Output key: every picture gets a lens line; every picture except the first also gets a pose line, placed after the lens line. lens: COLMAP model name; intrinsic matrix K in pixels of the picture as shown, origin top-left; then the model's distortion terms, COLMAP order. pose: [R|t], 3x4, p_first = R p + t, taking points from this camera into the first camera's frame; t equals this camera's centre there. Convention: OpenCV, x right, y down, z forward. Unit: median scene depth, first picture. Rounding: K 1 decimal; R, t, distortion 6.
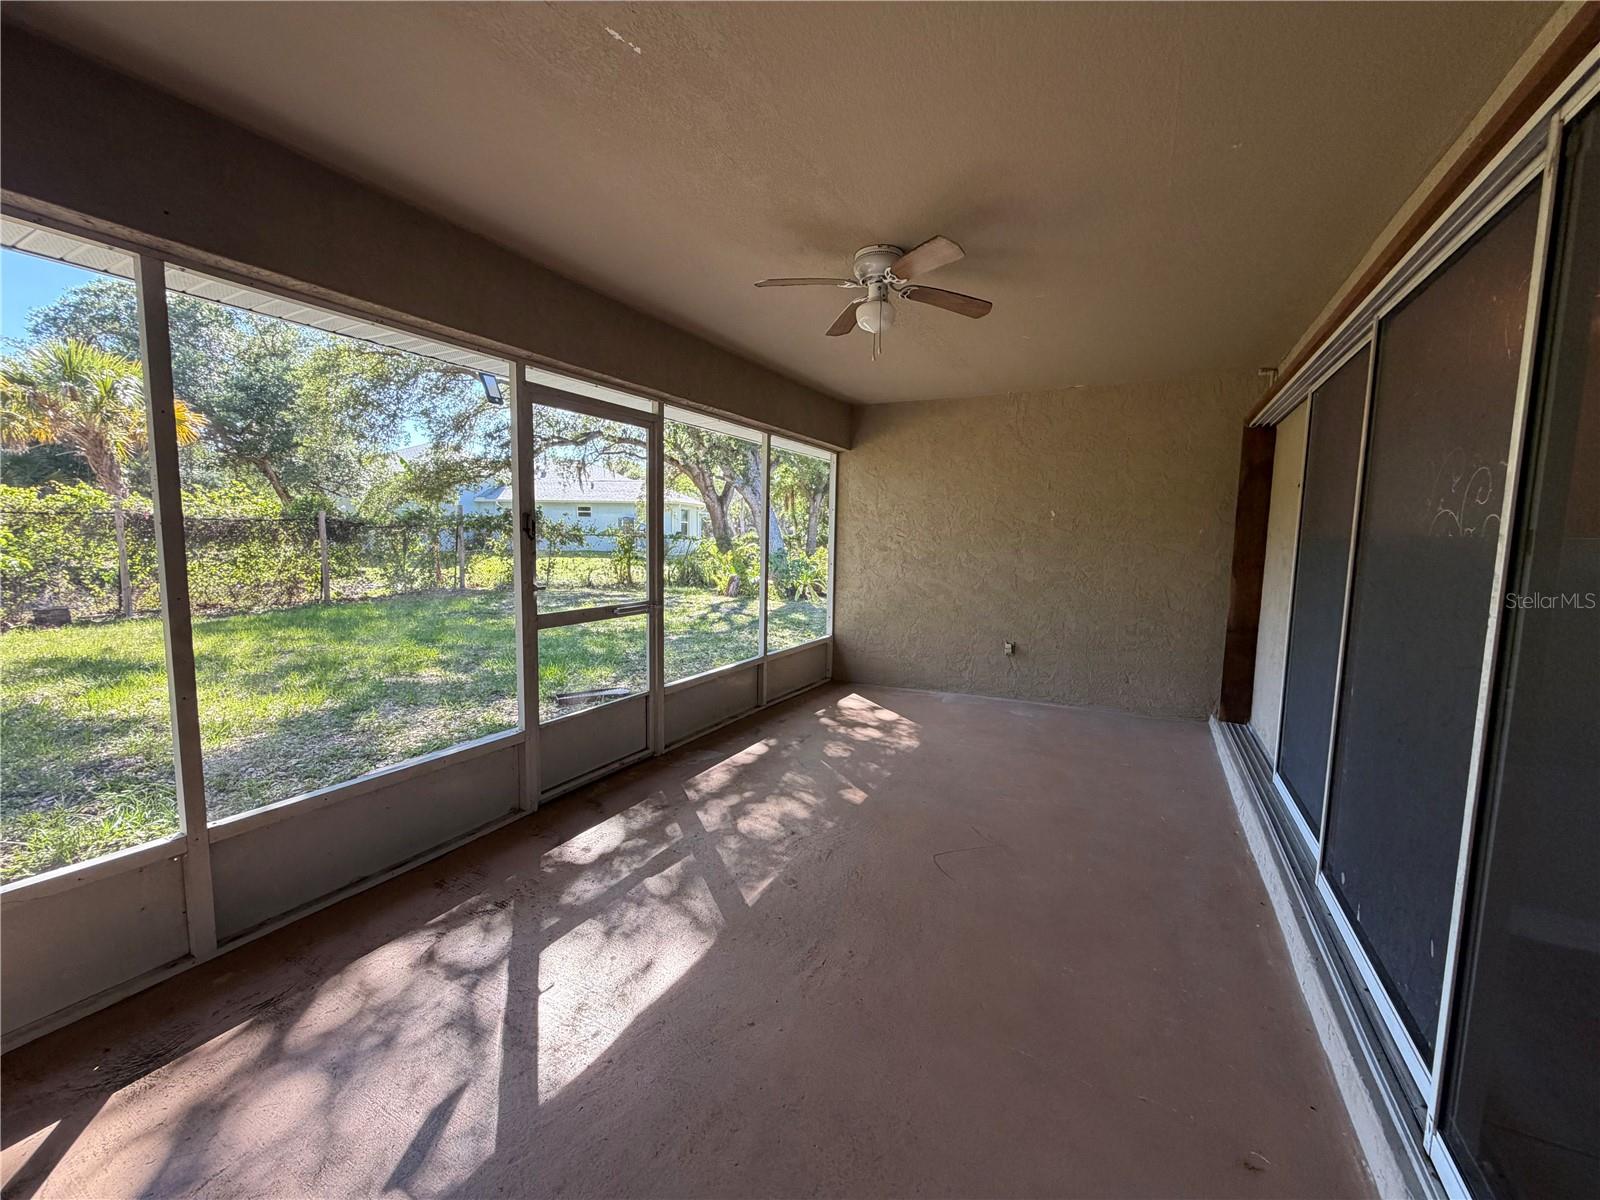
lens RADIAL K [[640.9, 0, 800.0], [0, 640.9, 600.0], [0, 0, 1]] dist [-0.000472, -0.000042]
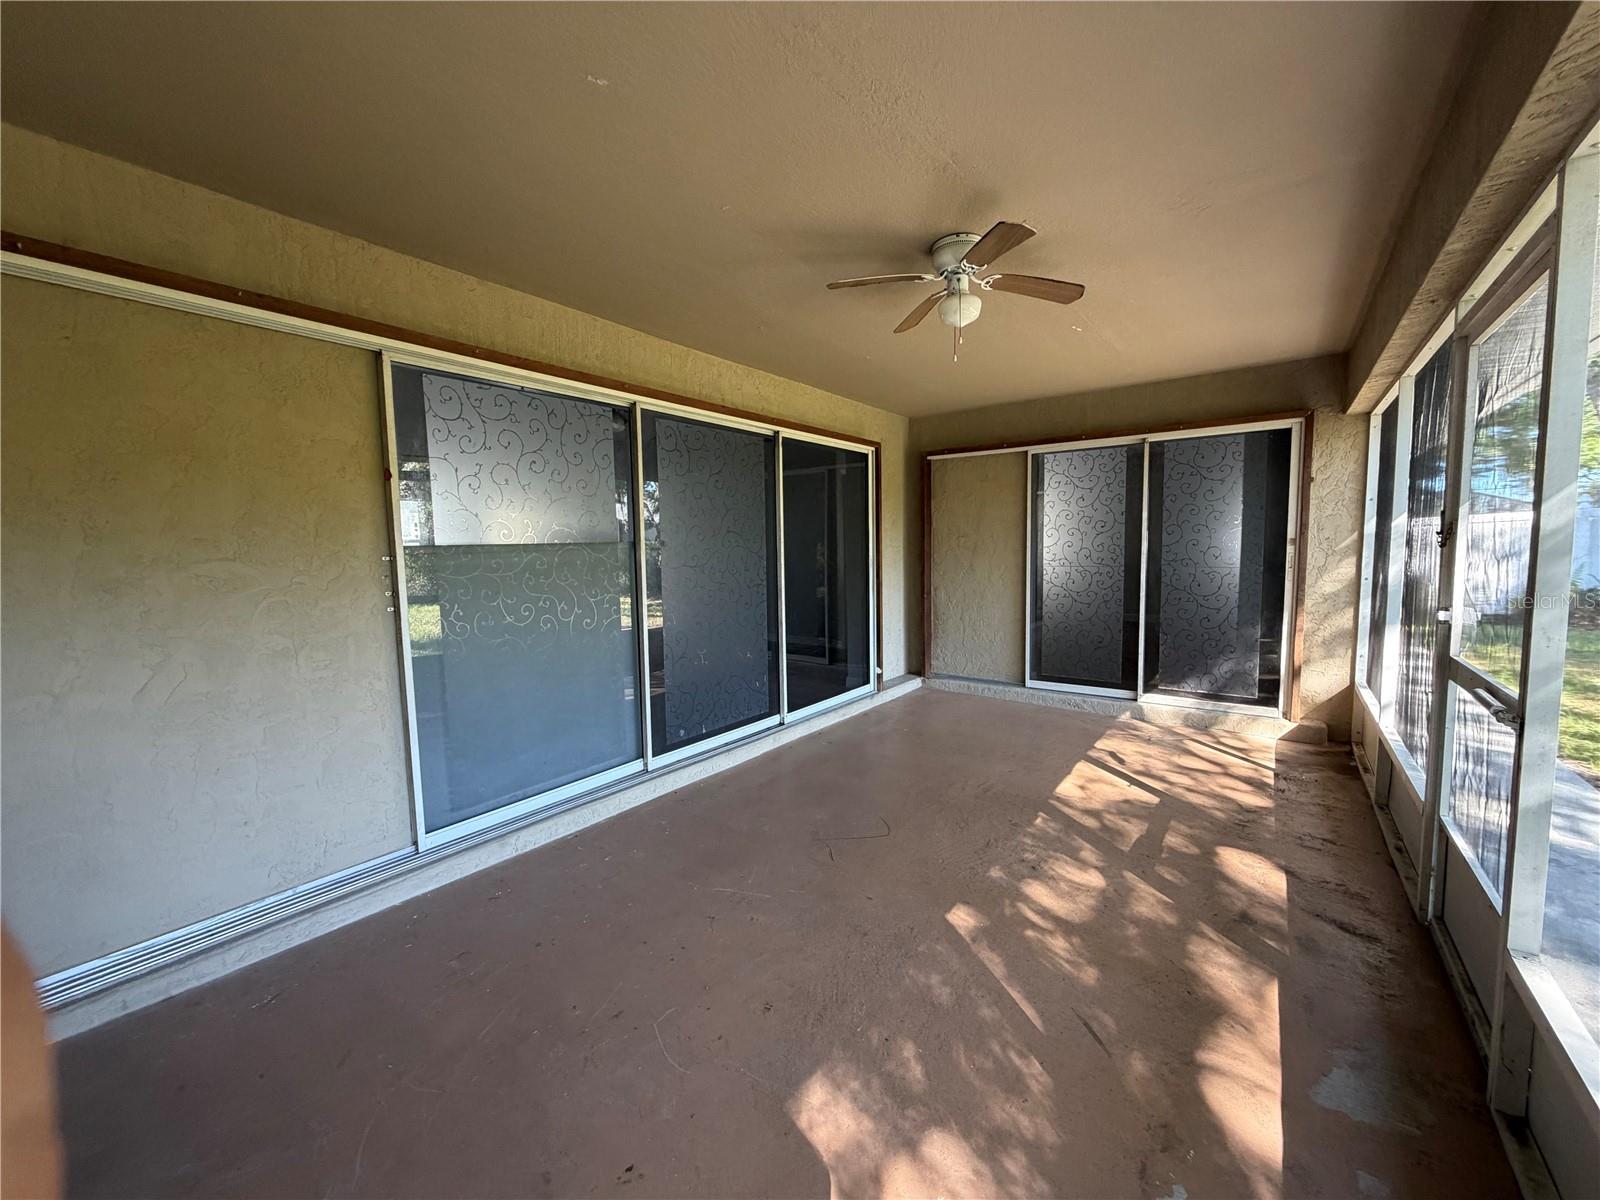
lens RADIAL K [[639.2, 0, 798.0], [0, 639.2, 600.4], [0, 0, 1]] dist [0.002505, -0.000239]
pose [[-0.990045, -0.016001, 0.139835, 0.206908], [0.010385, 0.982504, 0.185953, -0.186772], [-0.140364, 0.185554, -0.972557, 1.984935]]
